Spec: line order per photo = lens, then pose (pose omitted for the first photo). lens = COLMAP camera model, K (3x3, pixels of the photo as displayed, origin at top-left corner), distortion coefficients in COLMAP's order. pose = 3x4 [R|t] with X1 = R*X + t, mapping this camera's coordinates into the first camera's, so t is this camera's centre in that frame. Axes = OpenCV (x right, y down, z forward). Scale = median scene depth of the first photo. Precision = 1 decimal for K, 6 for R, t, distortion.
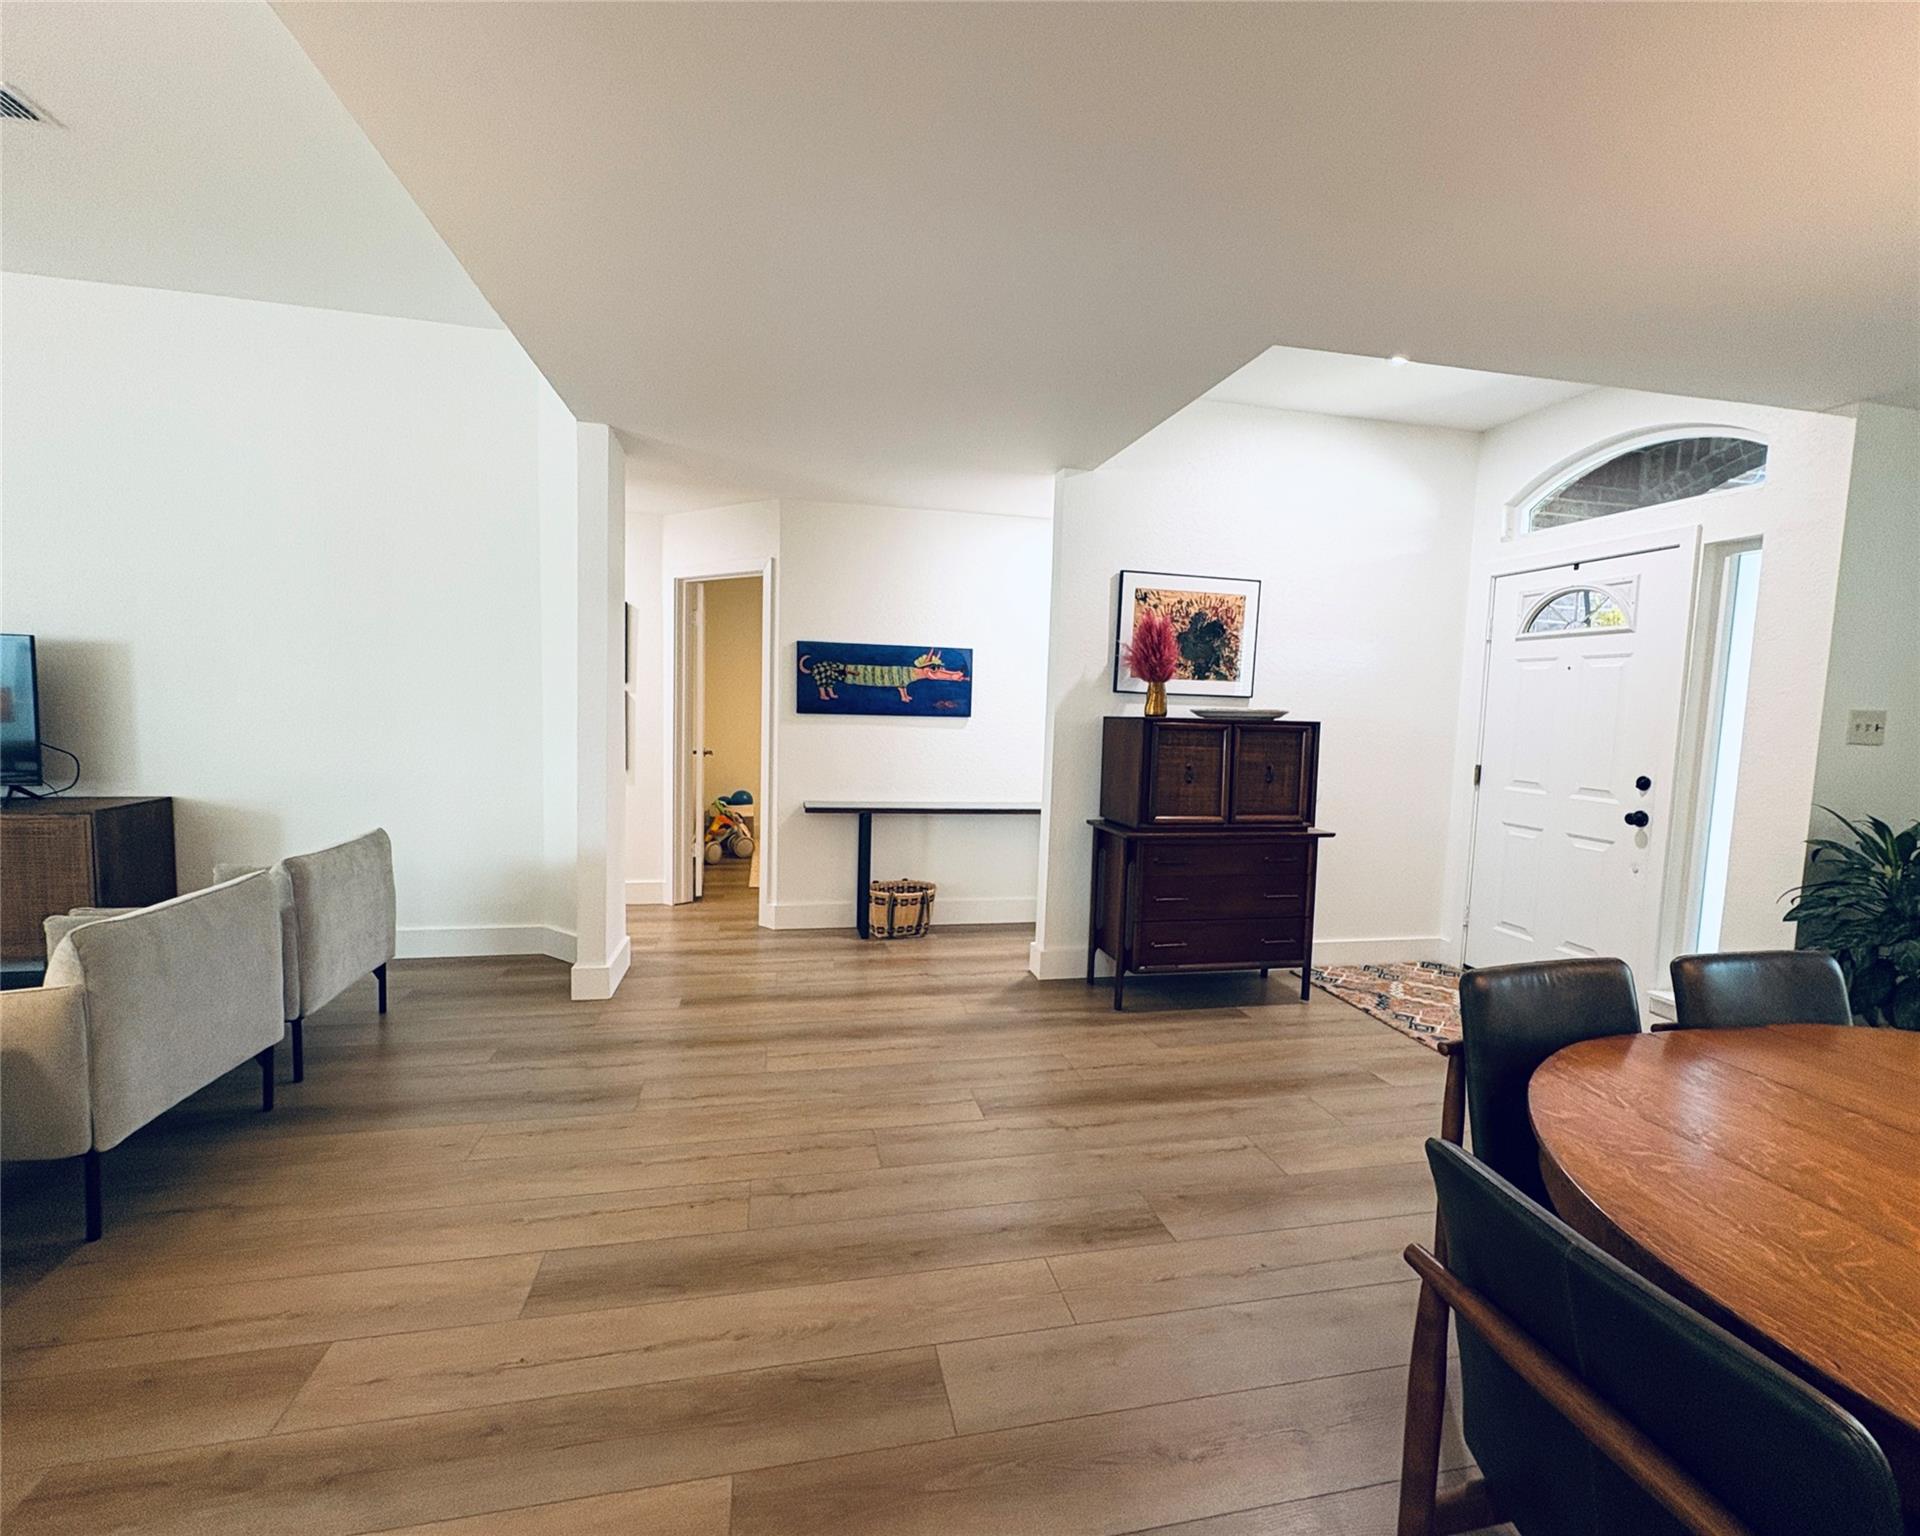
lens RADIAL K [[819.8, 0, 954.3], [0, 819.8, 769.5], [0, 0, 1]] dist [0.000457, 0.000233]
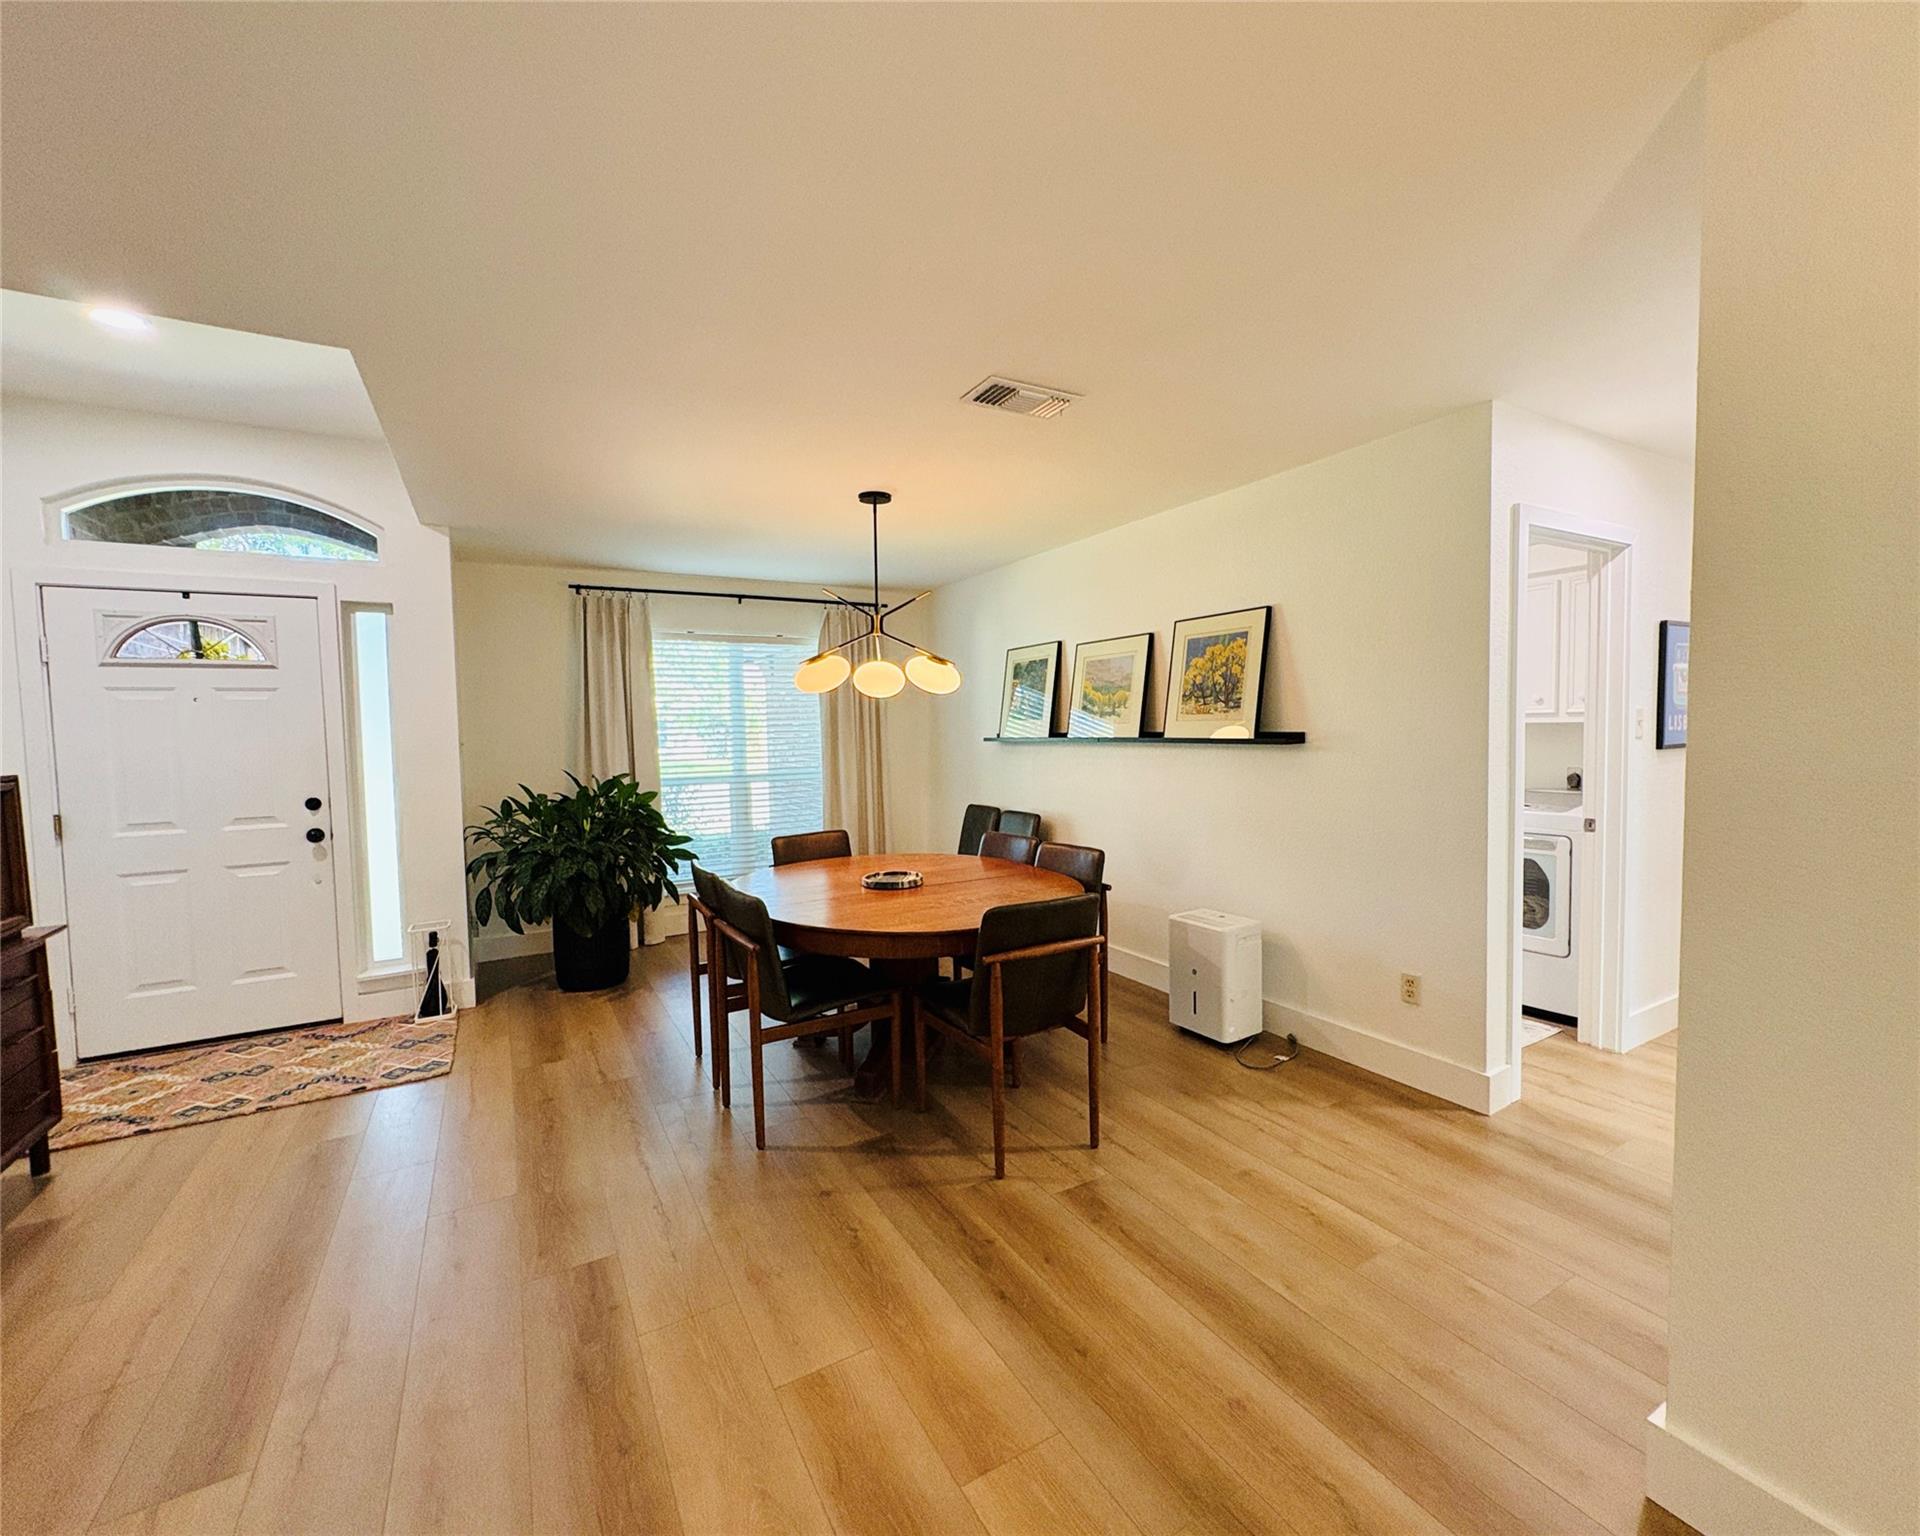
lens RADIAL K [[819.8, 0, 954.3], [0, 819.8, 769.5], [0, 0, 1]] dist [0.000457, 0.000233]
pose [[-0.272847, -0.083368, 0.958438, -0.458497], [0.088866, 0.989795, 0.111393, -0.074069], [-0.957944, 0.115566, -0.262655, 0.429059]]
